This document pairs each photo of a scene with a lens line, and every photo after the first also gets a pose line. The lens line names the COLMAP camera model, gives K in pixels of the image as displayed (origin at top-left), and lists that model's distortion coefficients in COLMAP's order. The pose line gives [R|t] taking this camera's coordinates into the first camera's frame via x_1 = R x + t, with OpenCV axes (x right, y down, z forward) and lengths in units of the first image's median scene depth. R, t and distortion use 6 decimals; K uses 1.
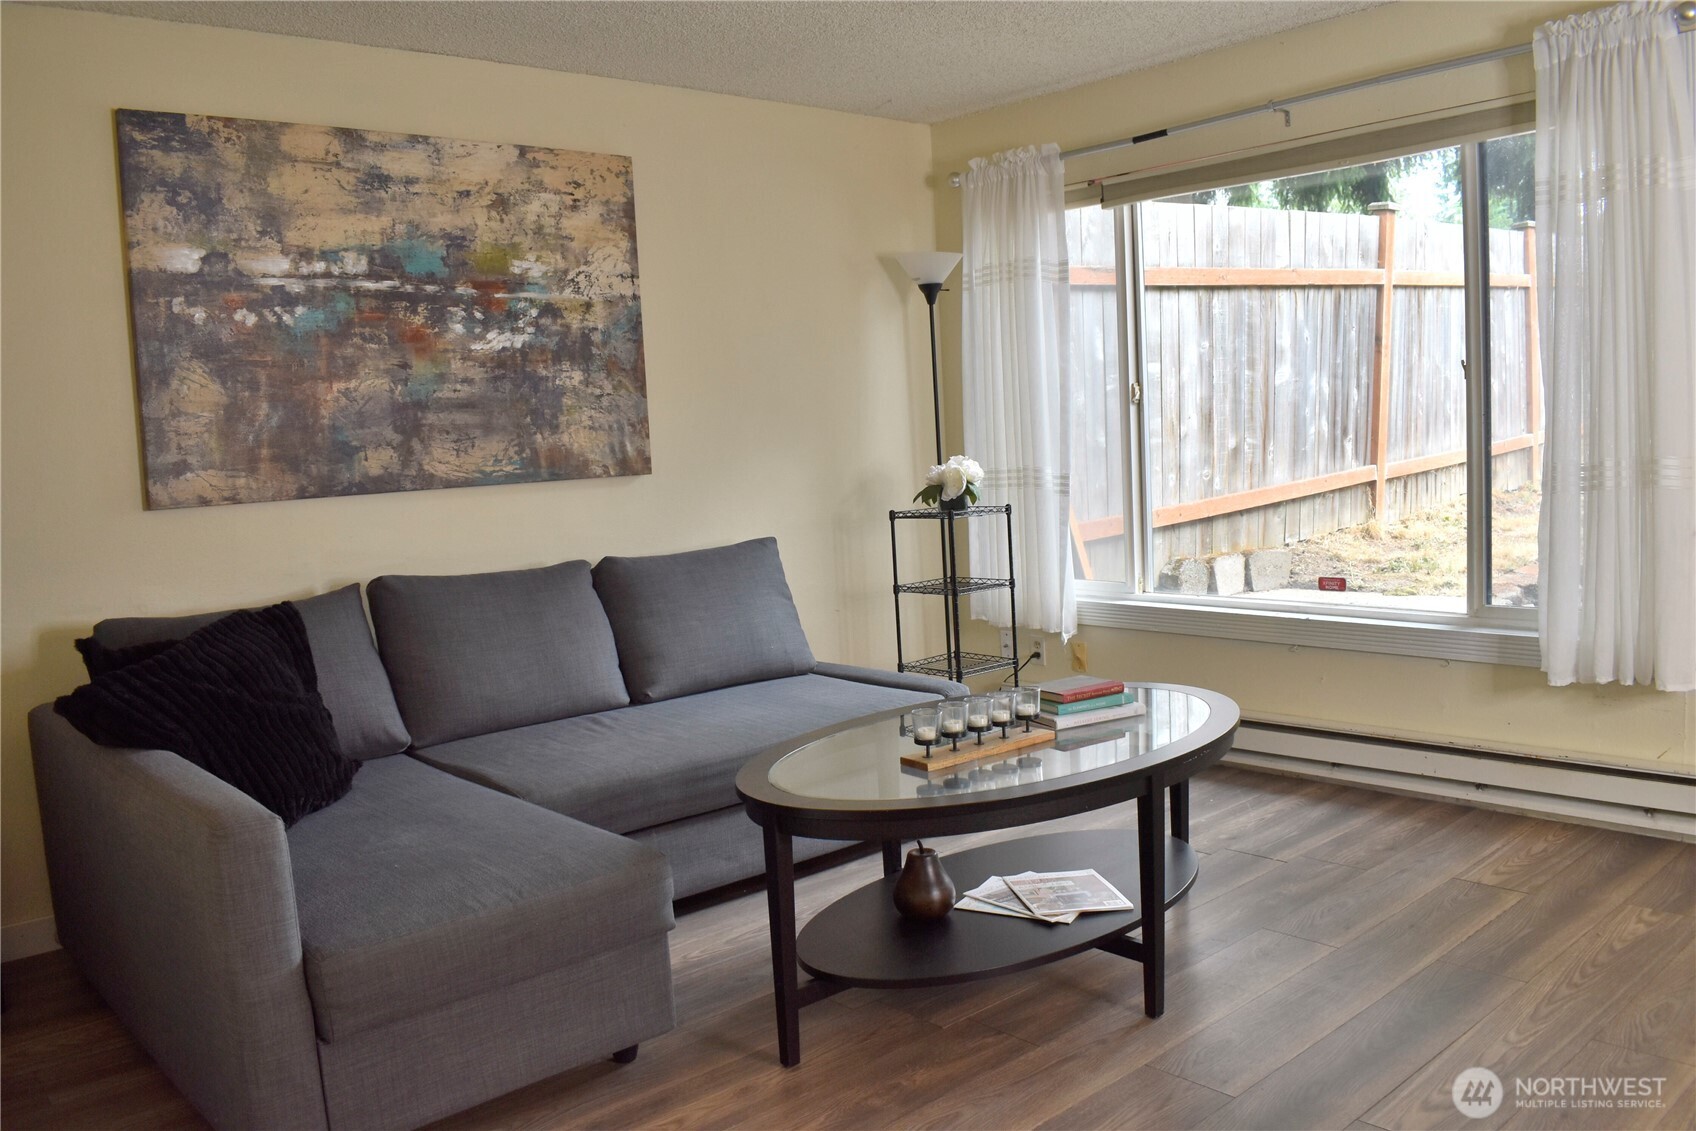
lens RADIAL K [[1322.4, 0, 846.9], [0, 1322.4, 563.3], [0, 0, 1]] dist [-0.102228, 0.022040]
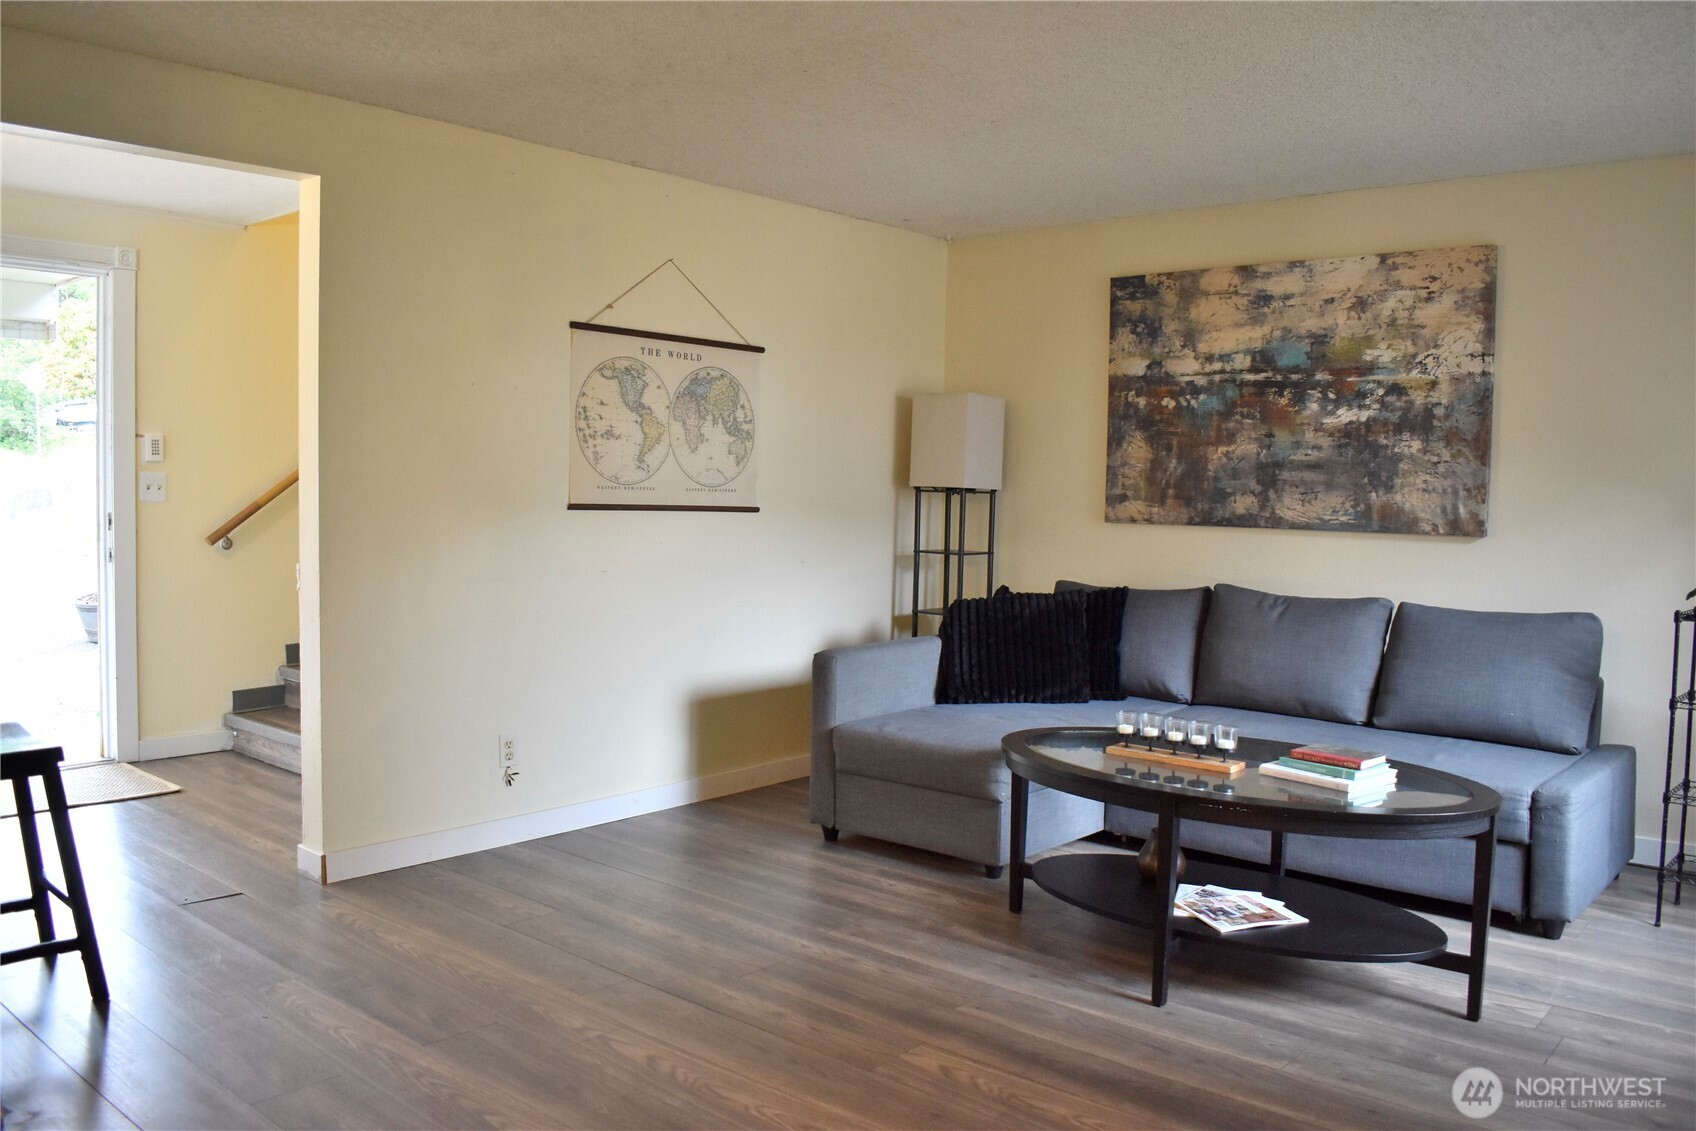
lens RADIAL K [[1322.4, 0, 848.7], [0, 1322.4, 564.9], [0, 0, 1]] dist [-0.102228, 0.022040]
pose [[0.143047, 0.116350, -0.982853, 0.947163], [-0.115364, 0.988257, 0.100199, -0.104524], [0.982969, 0.099052, 0.154790, 0.376411]]
